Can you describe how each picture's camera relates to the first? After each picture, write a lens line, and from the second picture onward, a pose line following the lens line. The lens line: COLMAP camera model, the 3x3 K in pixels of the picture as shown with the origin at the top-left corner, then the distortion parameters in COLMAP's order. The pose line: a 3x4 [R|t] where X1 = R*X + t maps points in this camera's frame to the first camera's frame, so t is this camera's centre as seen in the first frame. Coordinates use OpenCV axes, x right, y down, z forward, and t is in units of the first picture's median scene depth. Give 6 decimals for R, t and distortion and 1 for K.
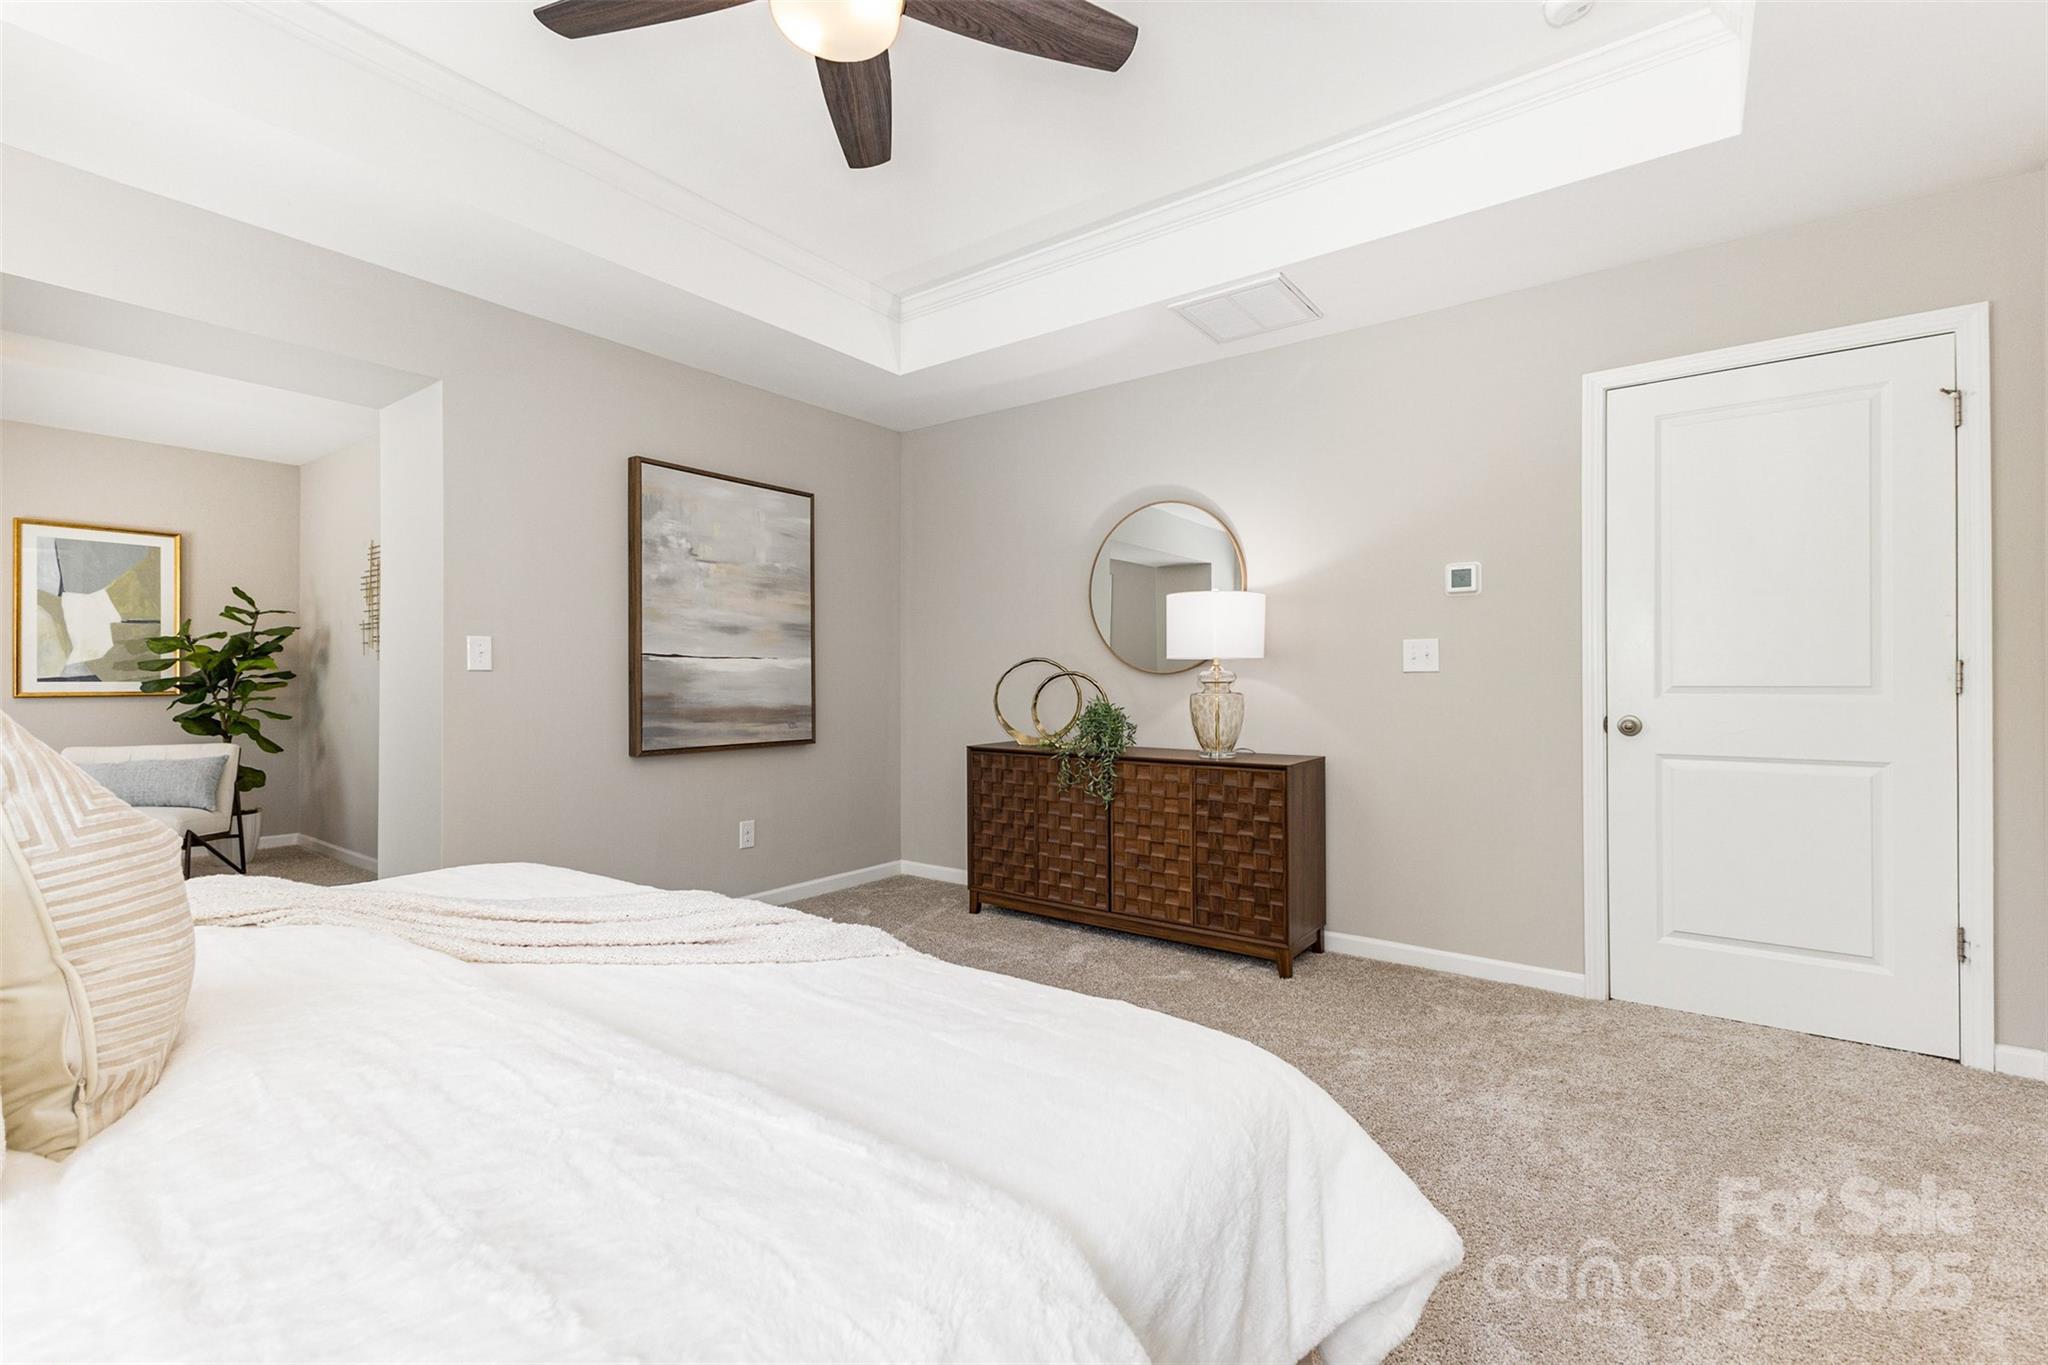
lens RADIAL K [[887.5, 0, 1025.2], [0, 887.5, 683.2], [0, 0, 1]] dist [-0.002061, -0.000413]
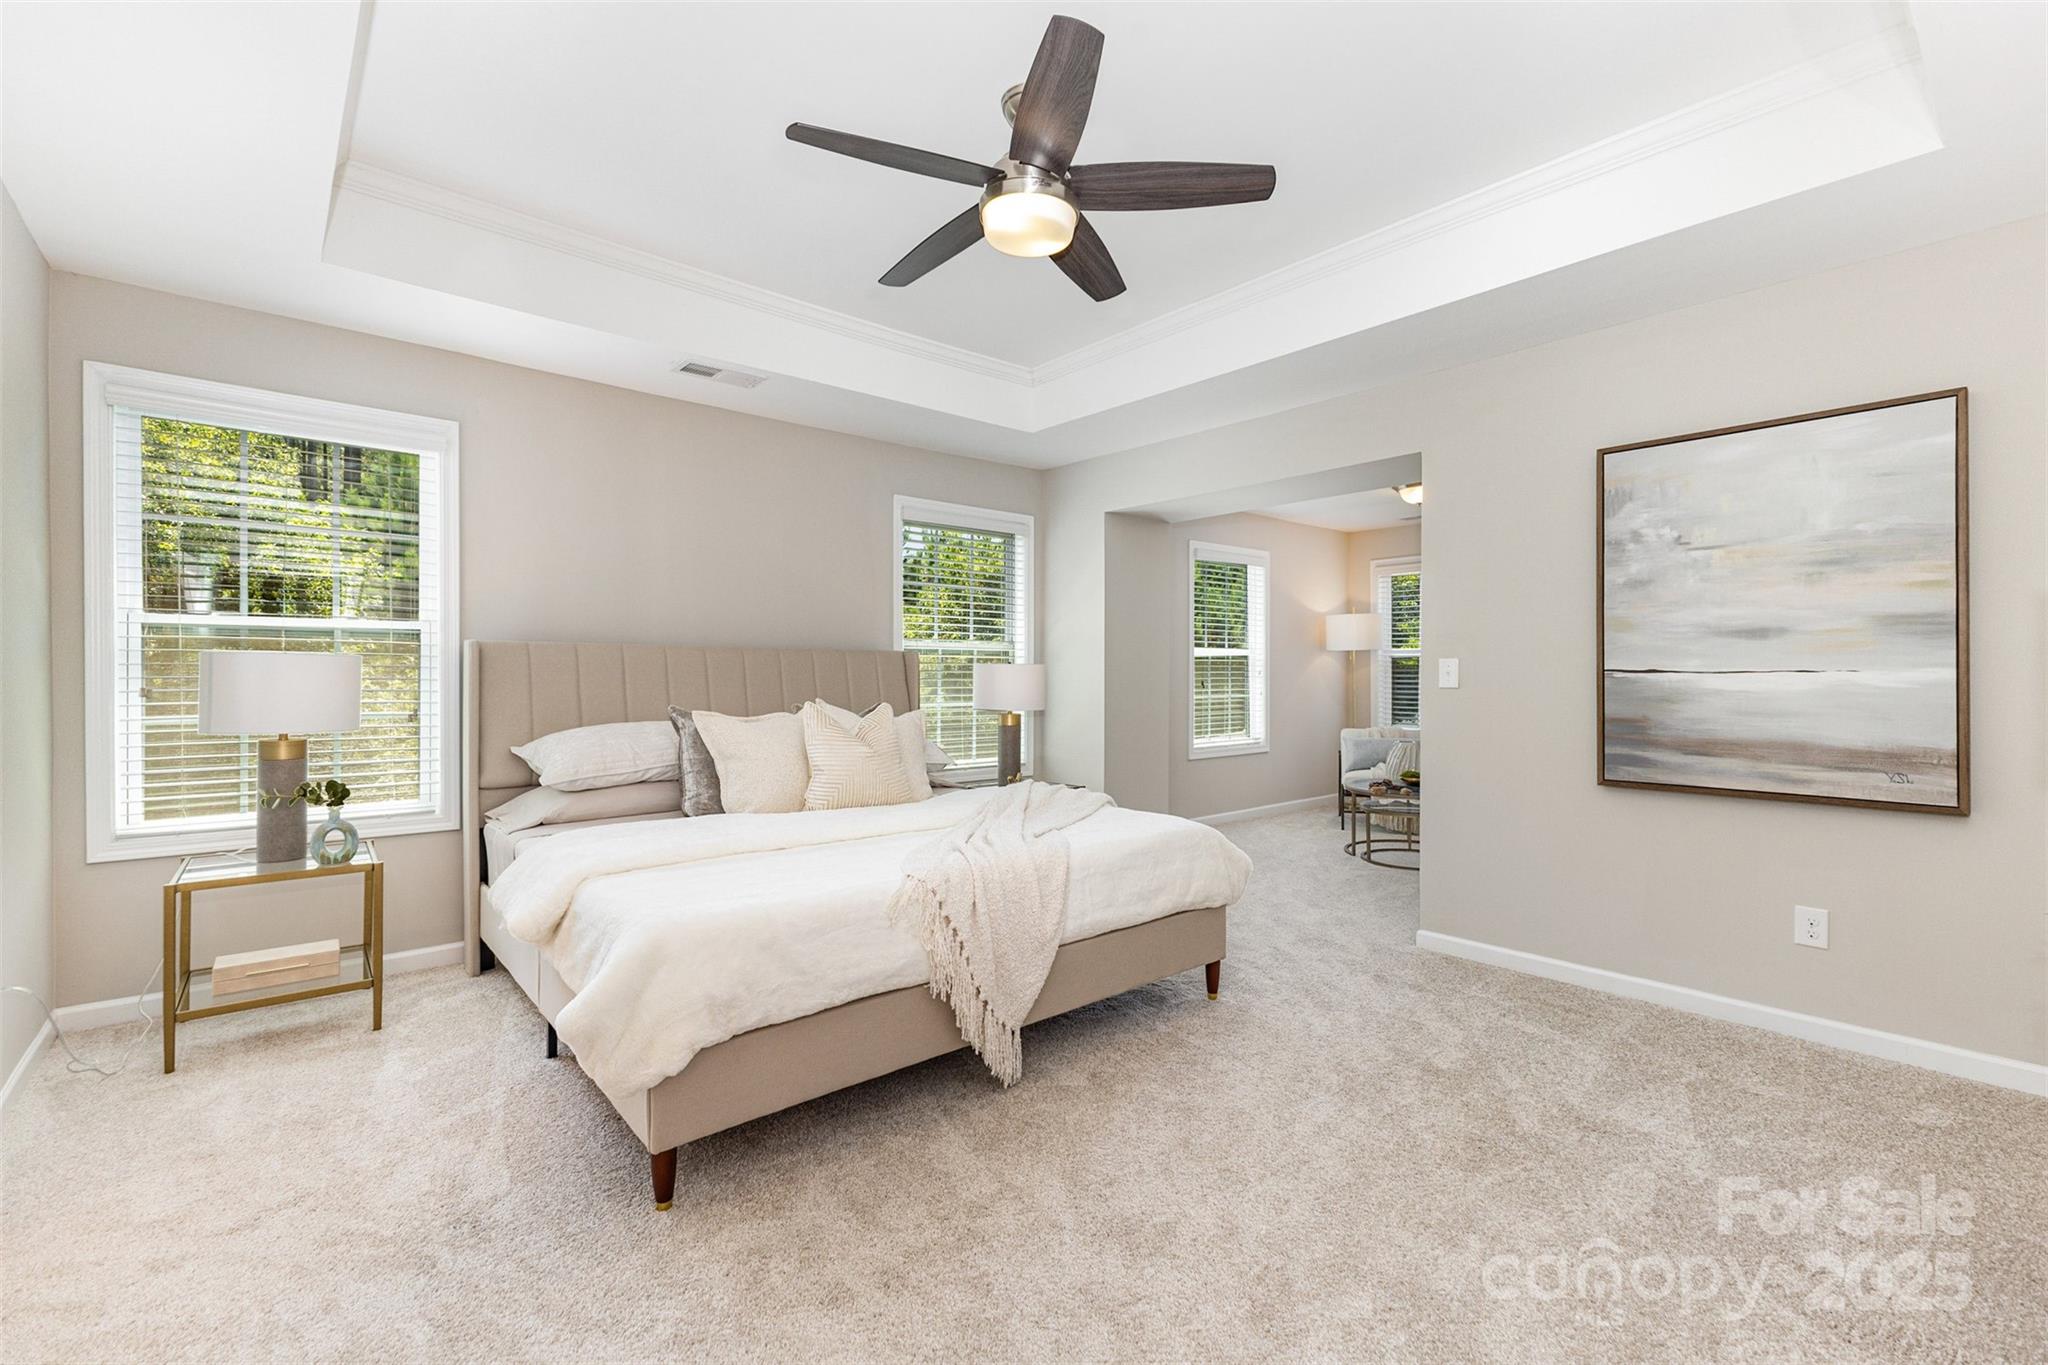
lens RADIAL K [[887.5, 0, 1027.0], [0, 887.5, 678.1], [0, 0, 1]] dist [-0.002061, -0.000413]
pose [[-0.218218, 0.005436, -0.975885, 0.555660], [-0.001701, 0.999981, 0.005950, -0.029353], [0.975899, 0.002958, -0.218205, 0.628936]]
